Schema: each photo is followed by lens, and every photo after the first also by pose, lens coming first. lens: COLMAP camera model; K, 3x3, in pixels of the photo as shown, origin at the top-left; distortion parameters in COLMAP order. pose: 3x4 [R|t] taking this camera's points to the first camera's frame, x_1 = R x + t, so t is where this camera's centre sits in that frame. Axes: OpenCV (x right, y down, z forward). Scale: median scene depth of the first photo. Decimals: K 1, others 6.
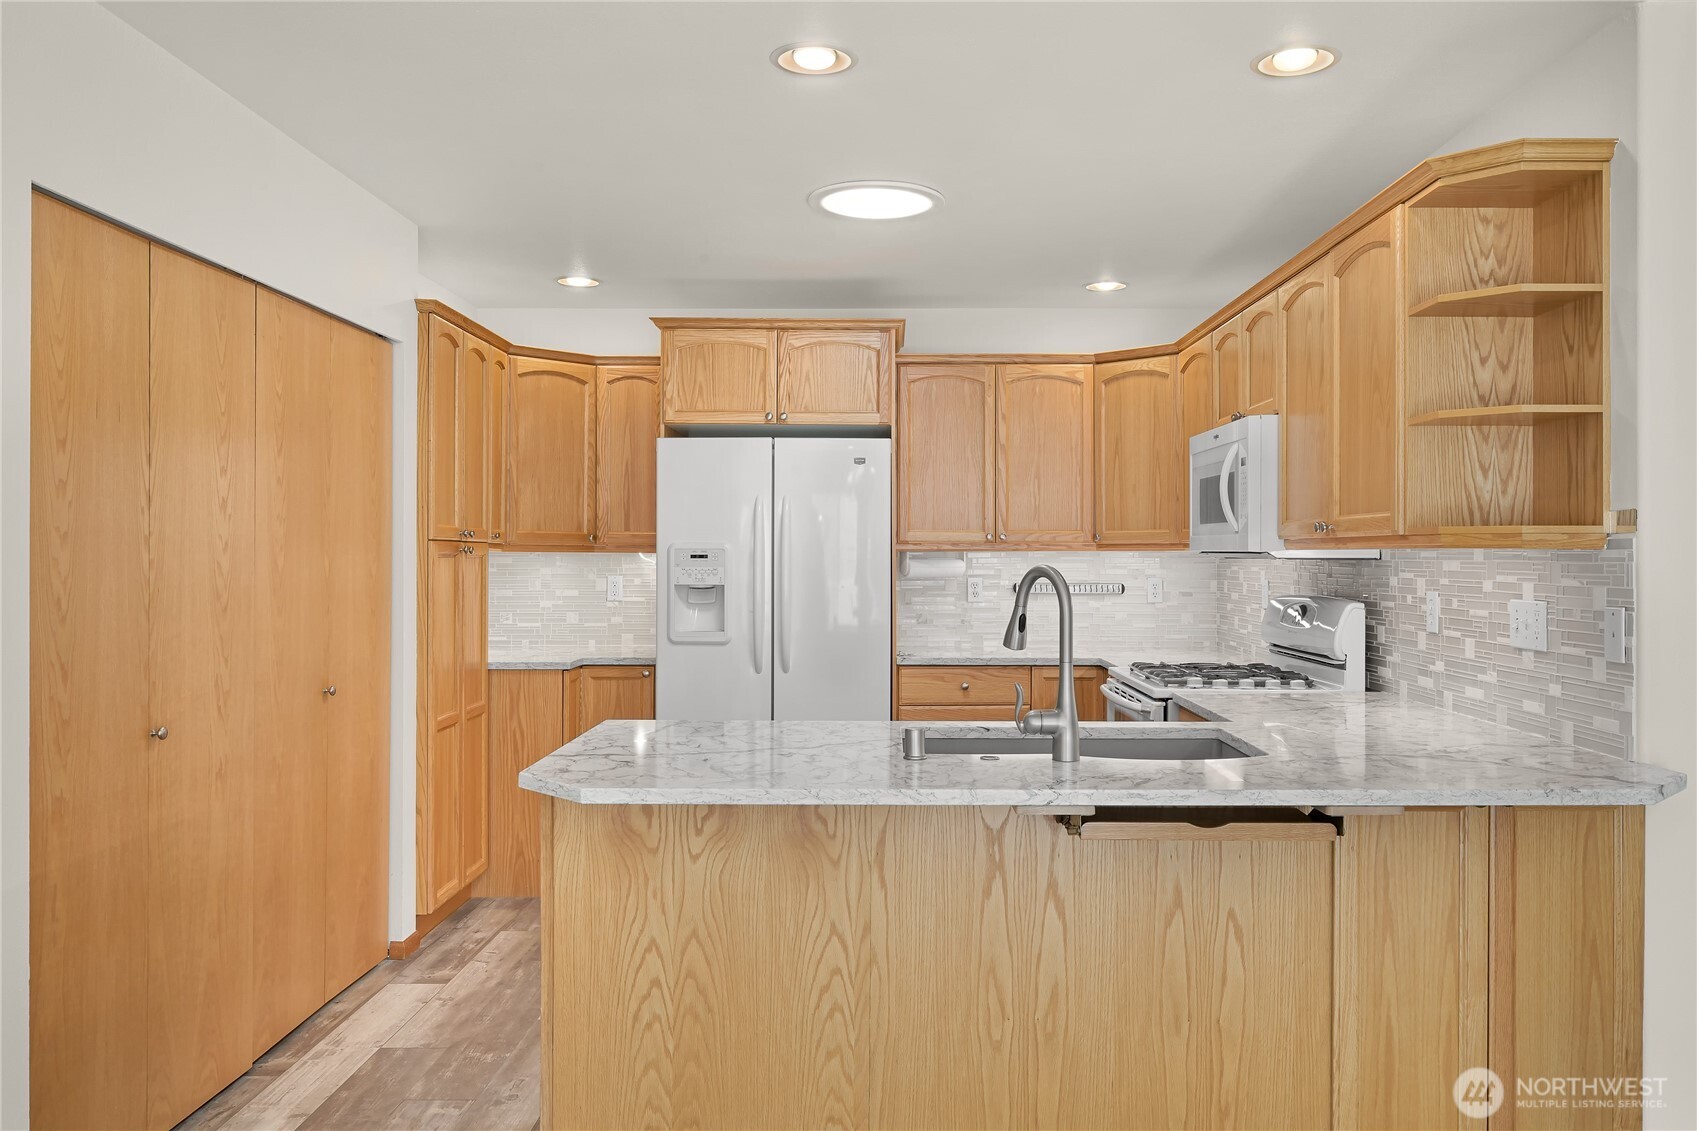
lens RADIAL K [[1258.1, 0, 856.3], [0, 1258.1, 560.7], [0, 0, 1]] dist [0.006885, 0.002185]
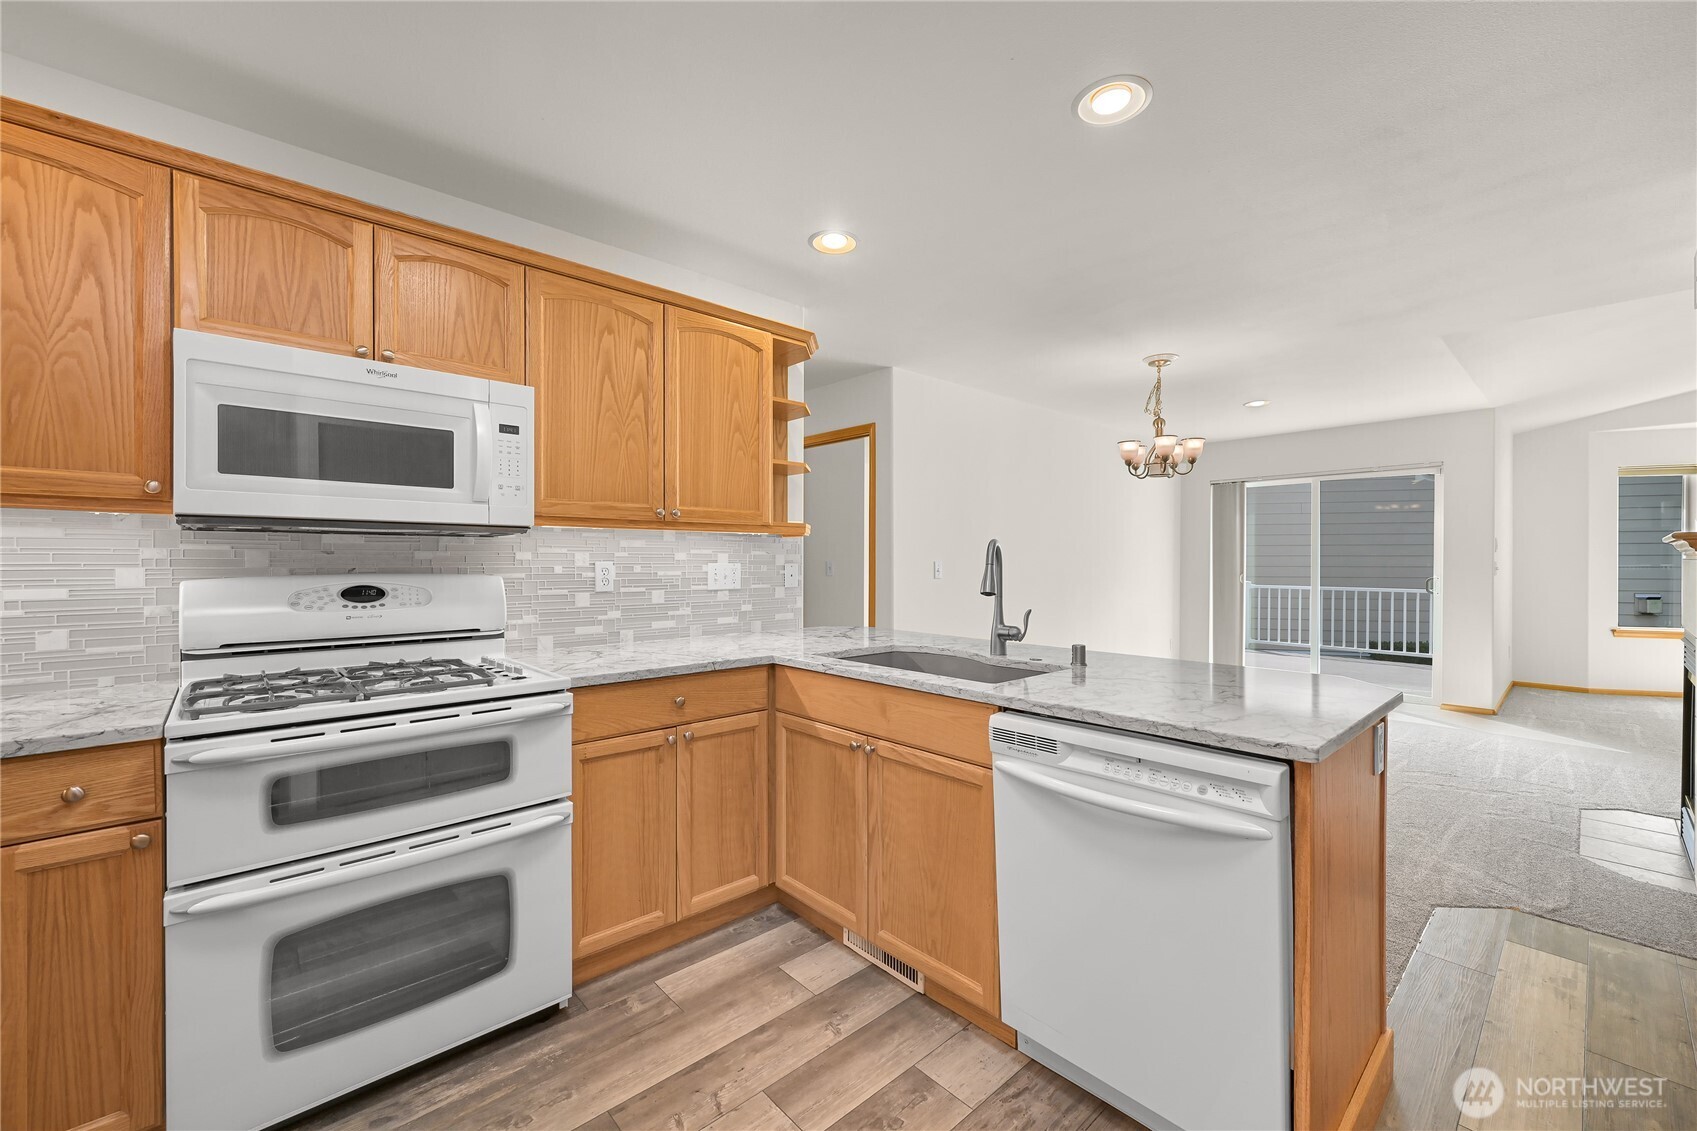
lens RADIAL K [[672.0, 0, 852.0], [0, 672.0, 556.1], [0, 0, 1]] dist [-0.000655, 0.000242]
pose [[-0.679060, -0.010302, 0.734011, -0.287879], [-0.002350, 0.999927, 0.011861, 0.009129], [-0.734079, 0.006330, -0.679034, 1.427923]]
